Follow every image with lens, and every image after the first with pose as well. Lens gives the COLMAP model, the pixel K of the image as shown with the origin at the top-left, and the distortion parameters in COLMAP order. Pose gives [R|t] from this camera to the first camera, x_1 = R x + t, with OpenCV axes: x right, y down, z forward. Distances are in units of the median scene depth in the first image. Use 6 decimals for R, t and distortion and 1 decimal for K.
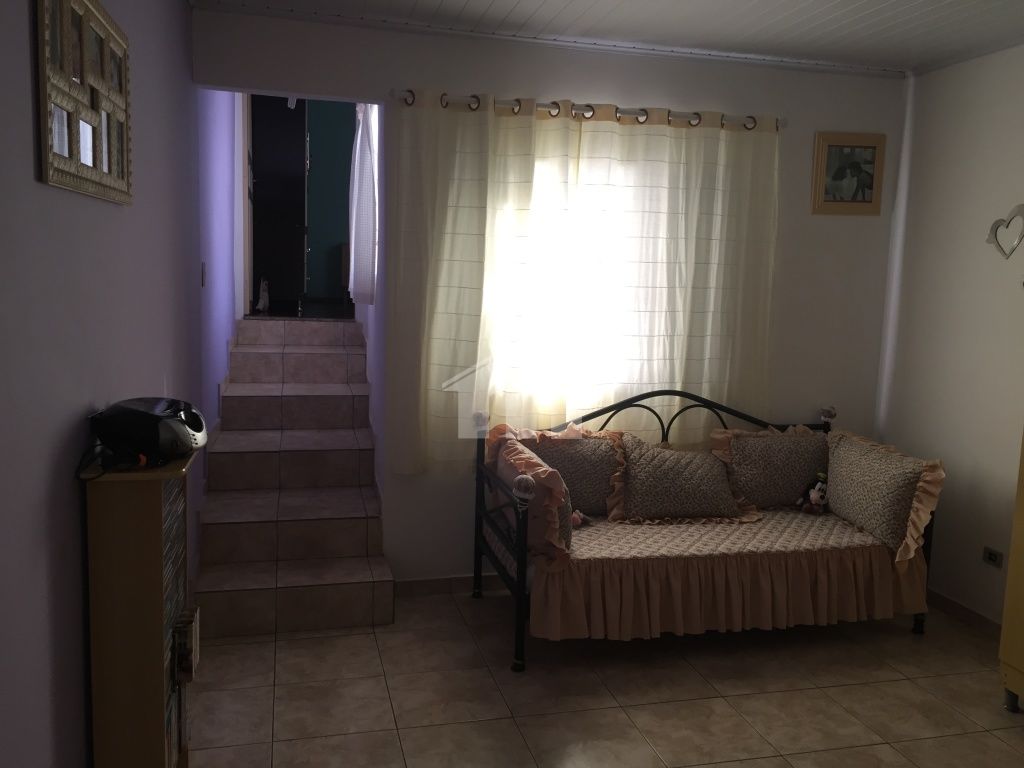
lens RADIAL K [[884.9, 0, 513.6], [0, 884.9, 387.2], [0, 0, 1]] dist [0.092832, -0.116445]
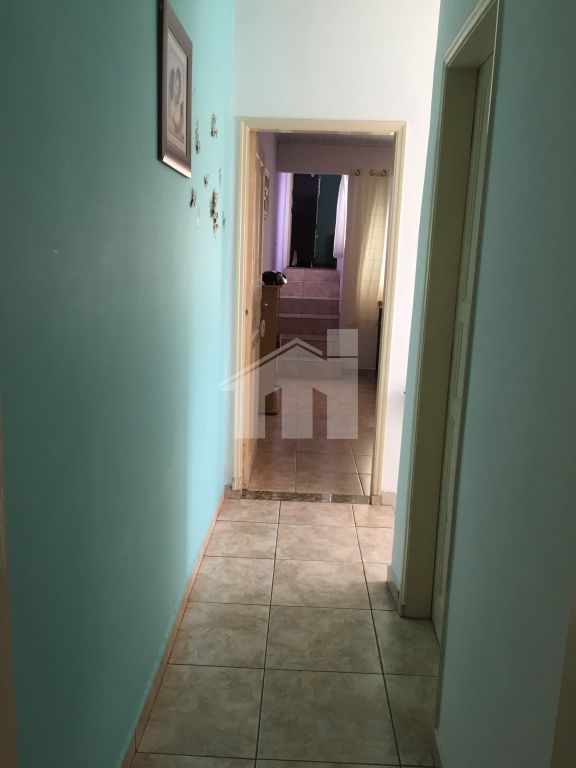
lens RADIAL K [[663.7, 0, 285.5], [0, 663.7, 384.9], [0, 0, 1]] dist [0.092832, -0.116445]
pose [[0.962981, 0.054852, -0.263930, 0.225369], [-0.039434, 0.997211, 0.063368, 0.168493], [0.266669, -0.050614, 0.962458, -0.935227]]
